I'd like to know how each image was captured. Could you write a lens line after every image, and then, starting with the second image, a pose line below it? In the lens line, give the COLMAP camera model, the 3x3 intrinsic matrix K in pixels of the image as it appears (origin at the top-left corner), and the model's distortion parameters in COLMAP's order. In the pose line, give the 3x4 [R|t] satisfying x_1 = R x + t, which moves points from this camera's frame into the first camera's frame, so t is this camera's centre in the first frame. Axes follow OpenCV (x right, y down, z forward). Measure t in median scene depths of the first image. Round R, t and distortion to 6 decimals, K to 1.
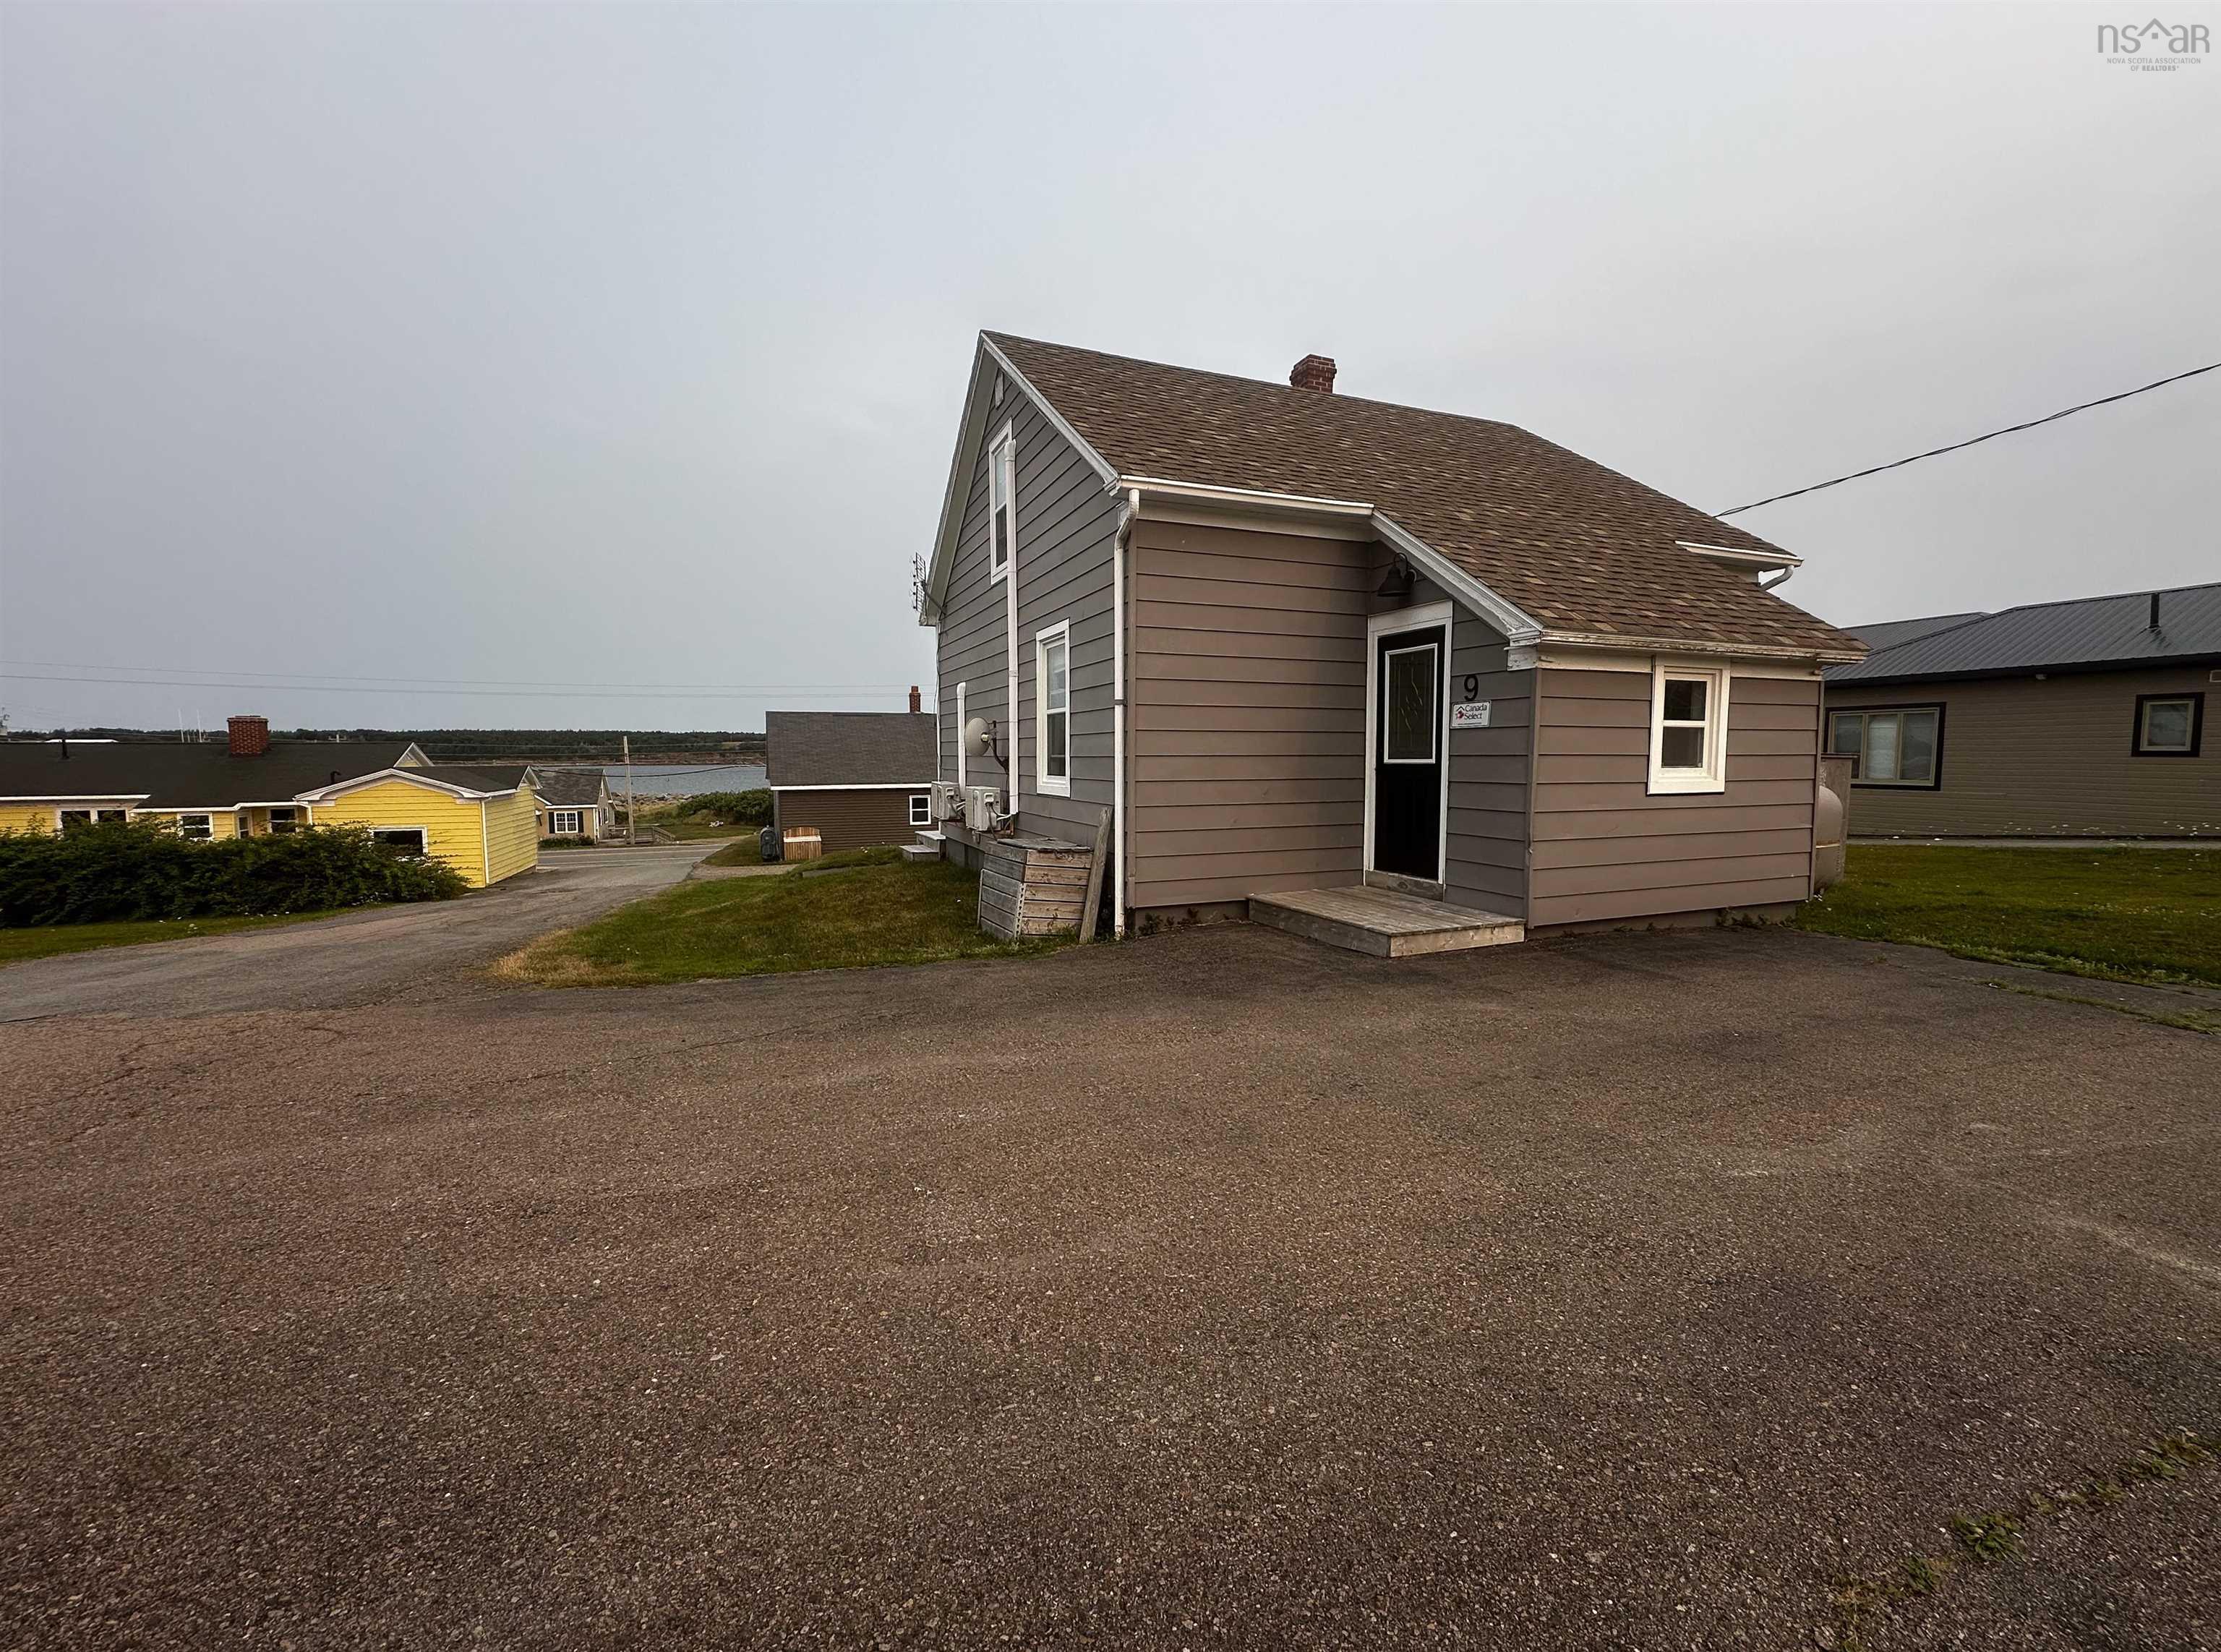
lens RADIAL K [[908.6, 0, 1106.8], [0, 908.6, 823.5], [0, 0, 1]] dist [0.000398, 0.000014]
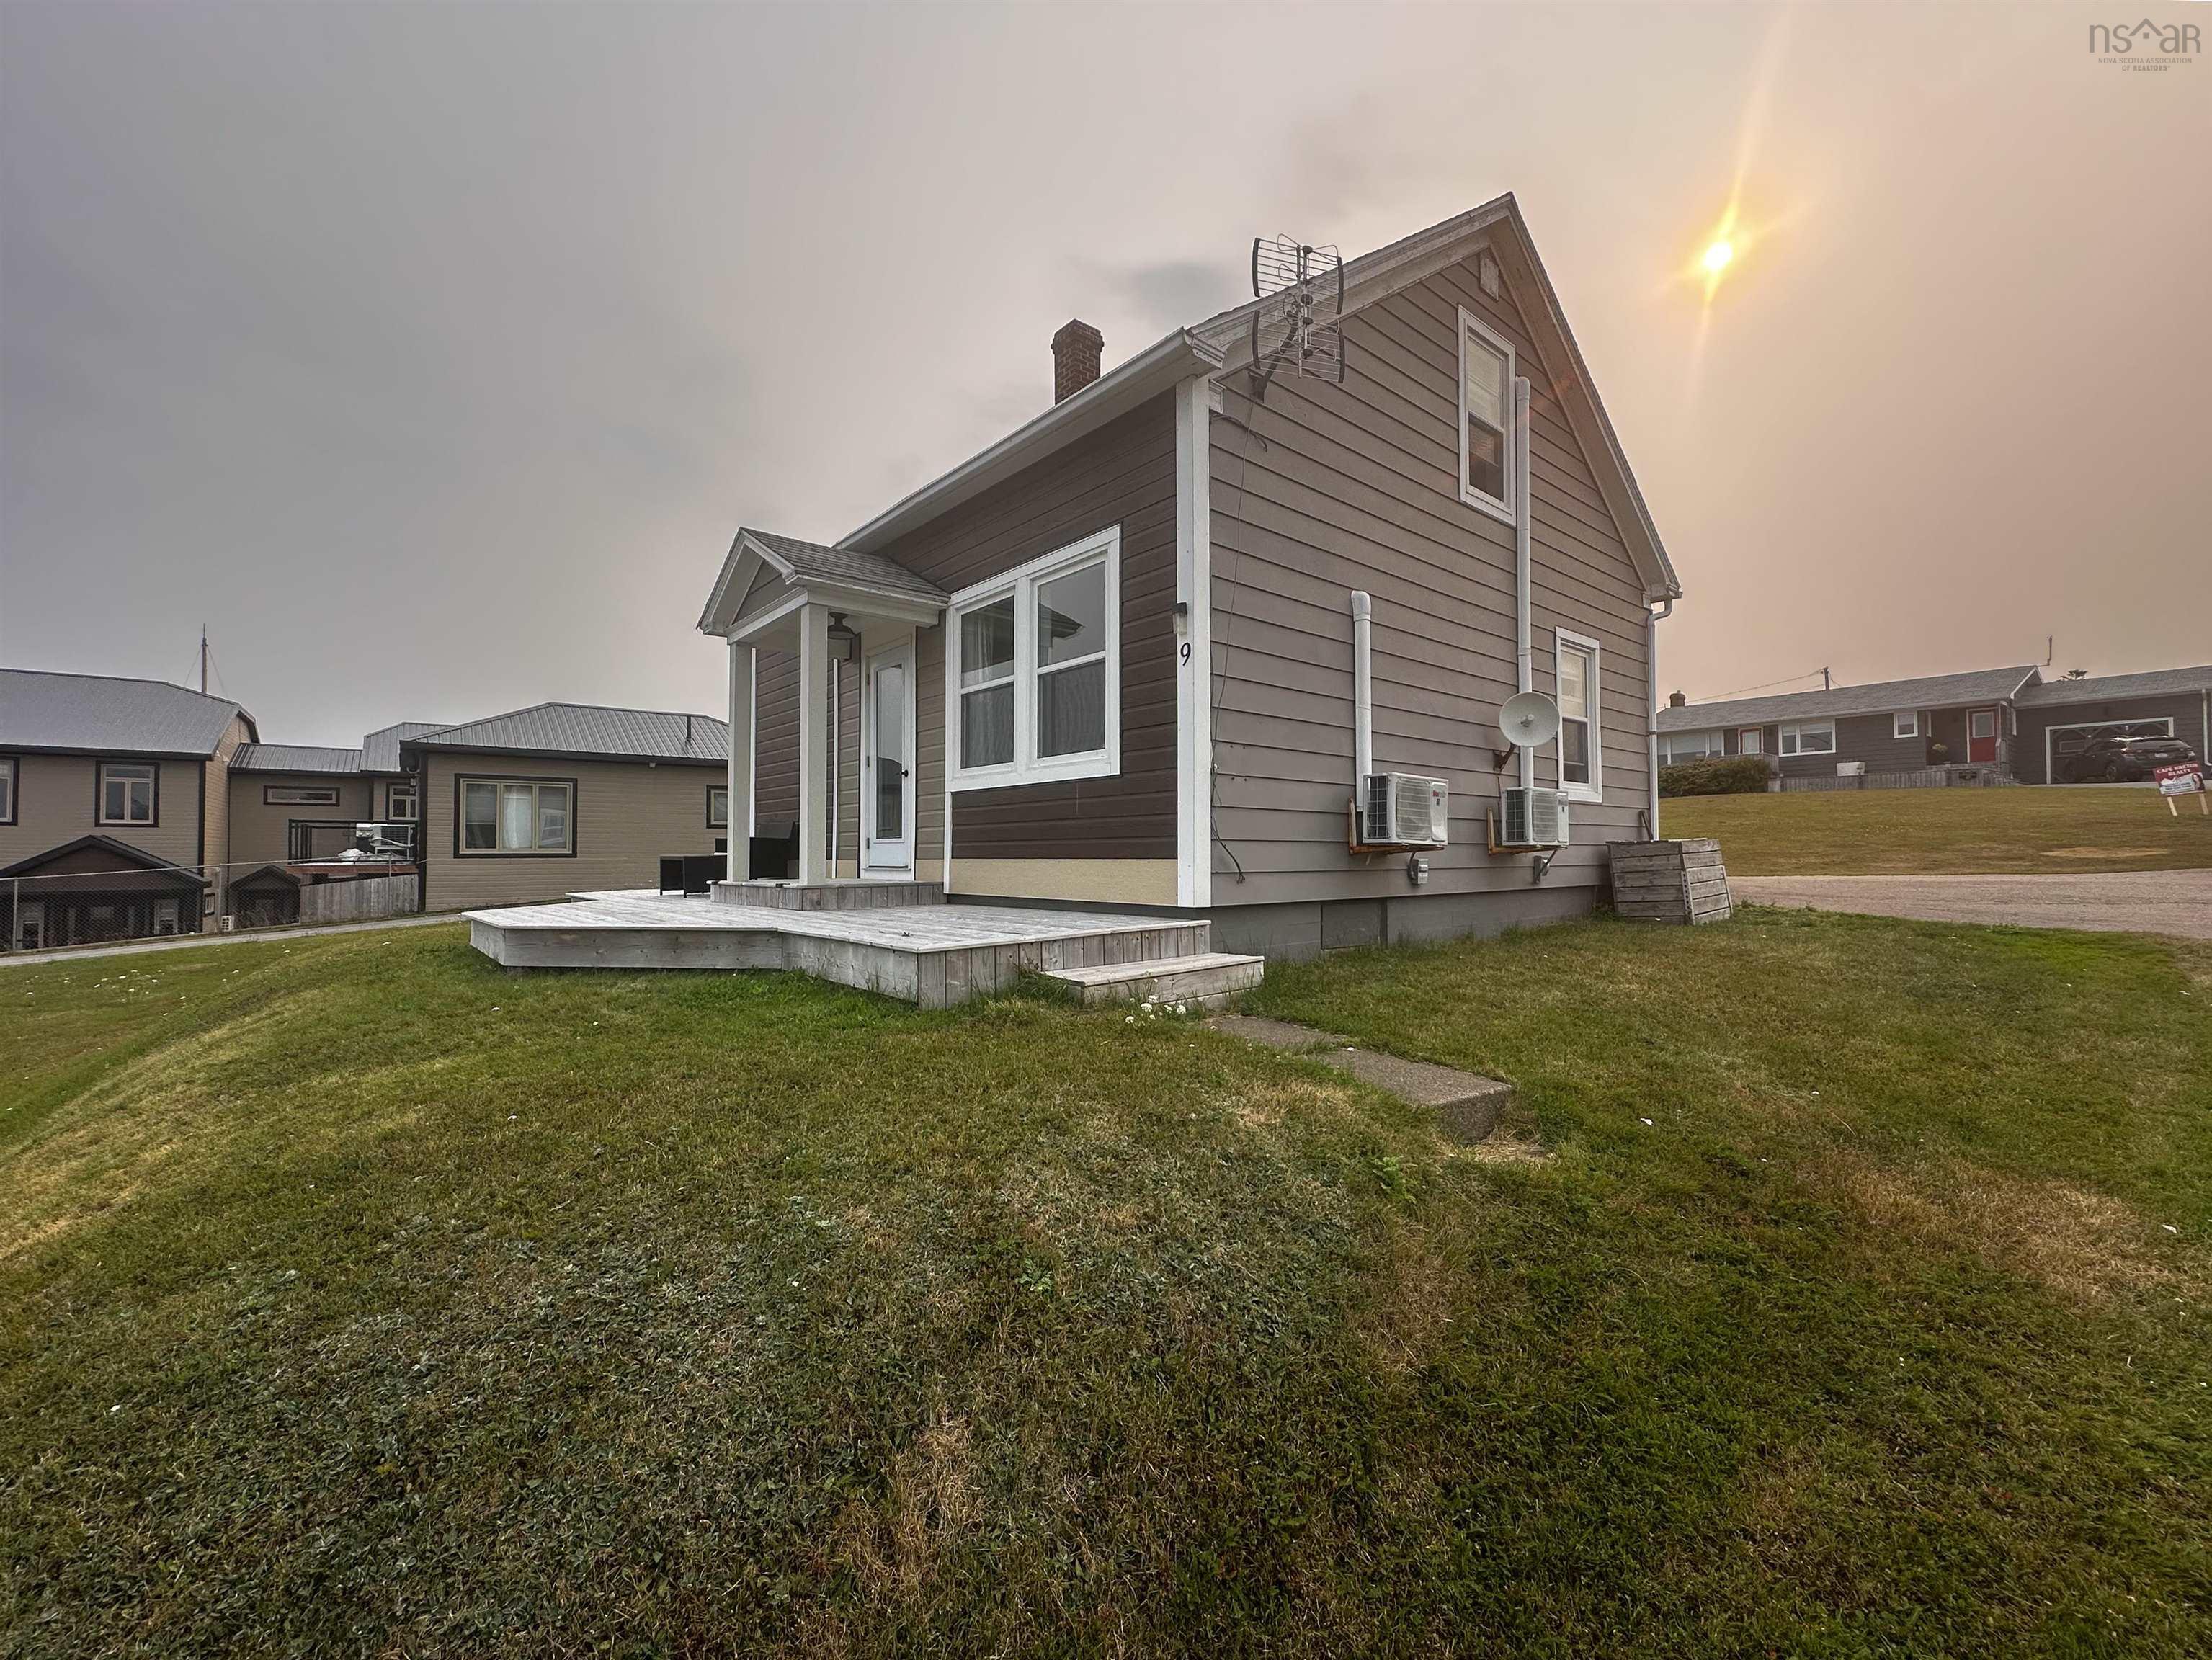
lens RADIAL K [[909.4, 0, 1103.9], [0, 909.4, 847.7], [0, 0, 1]] dist [0.000424, 0.000028]
pose [[-0.318711, 0.011465, 0.947782, -0.749813], [0.077280, 0.996912, 0.013927, -0.030696], [-0.944696, 0.077684, -0.318613, 1.624764]]
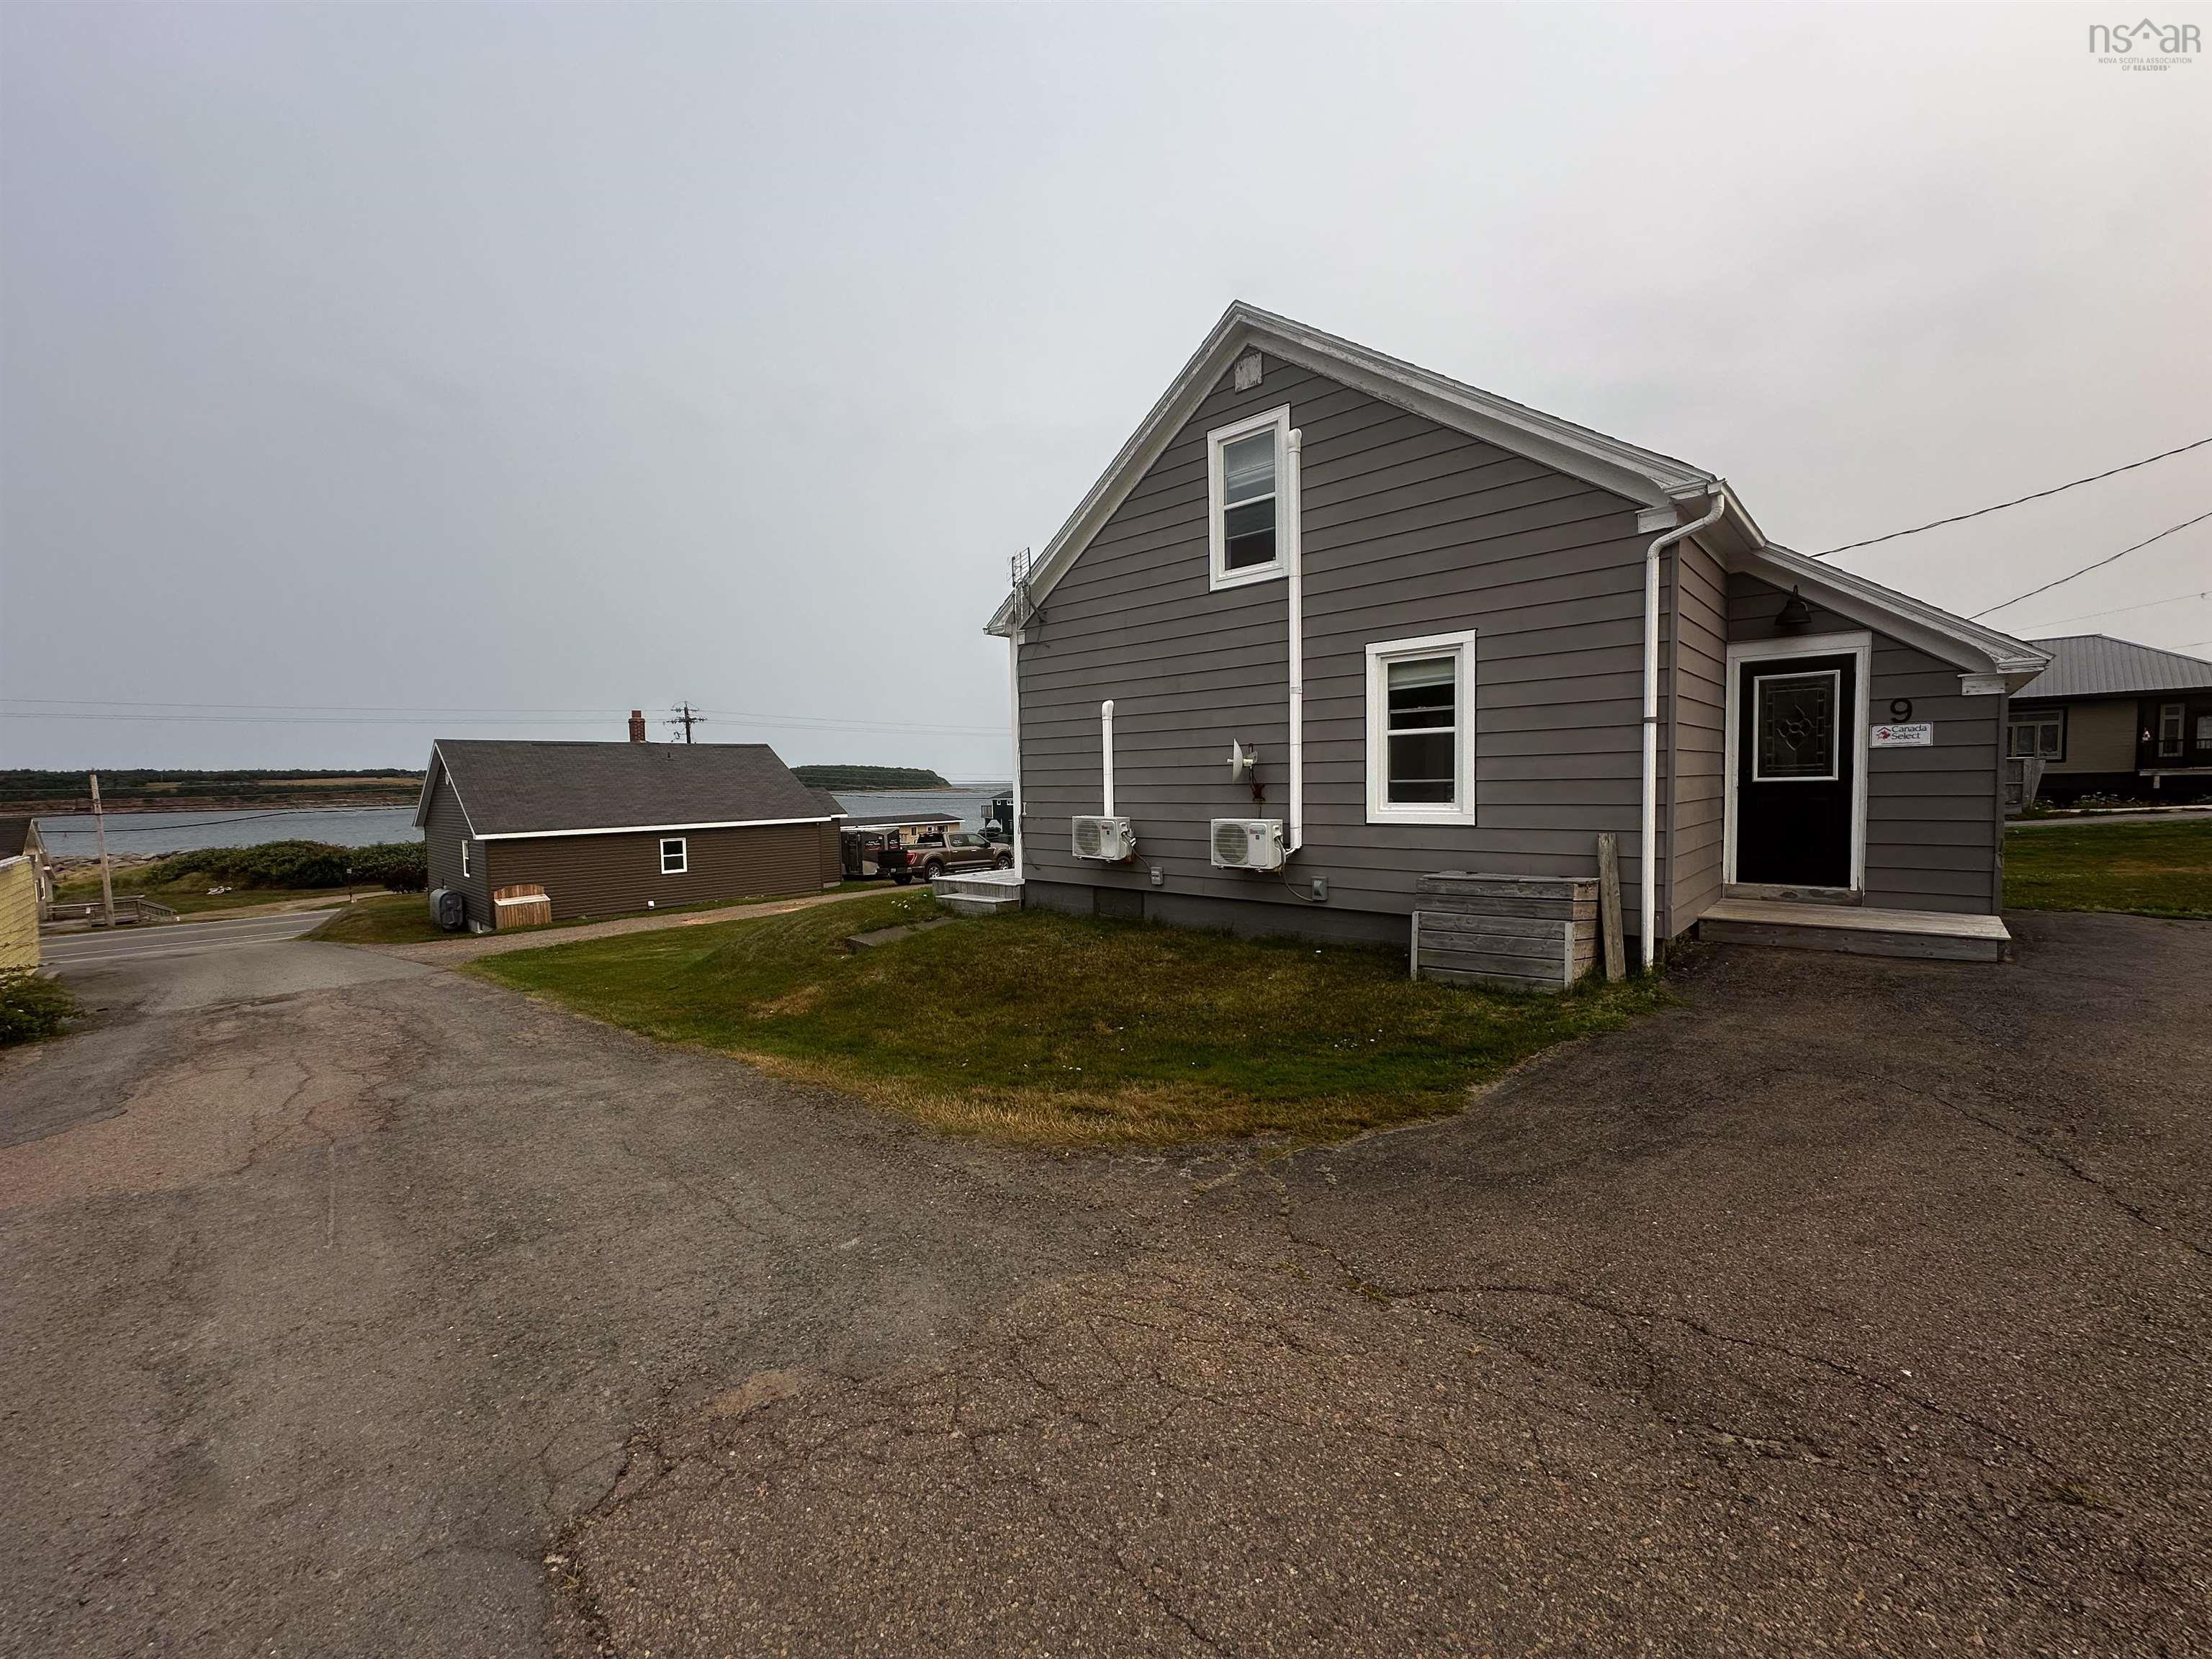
lens RADIAL K [[875.8, 0, 1106.0], [0, 875.8, 829.5], [0, 0, 1]] dist [-0.001836, -0.000169]
pose [[0.905536, -0.039056, 0.422469, -0.632371], [0.049821, 0.998653, -0.014465, -0.025488], [-0.421335, 0.034147, 0.906262, 0.303505]]
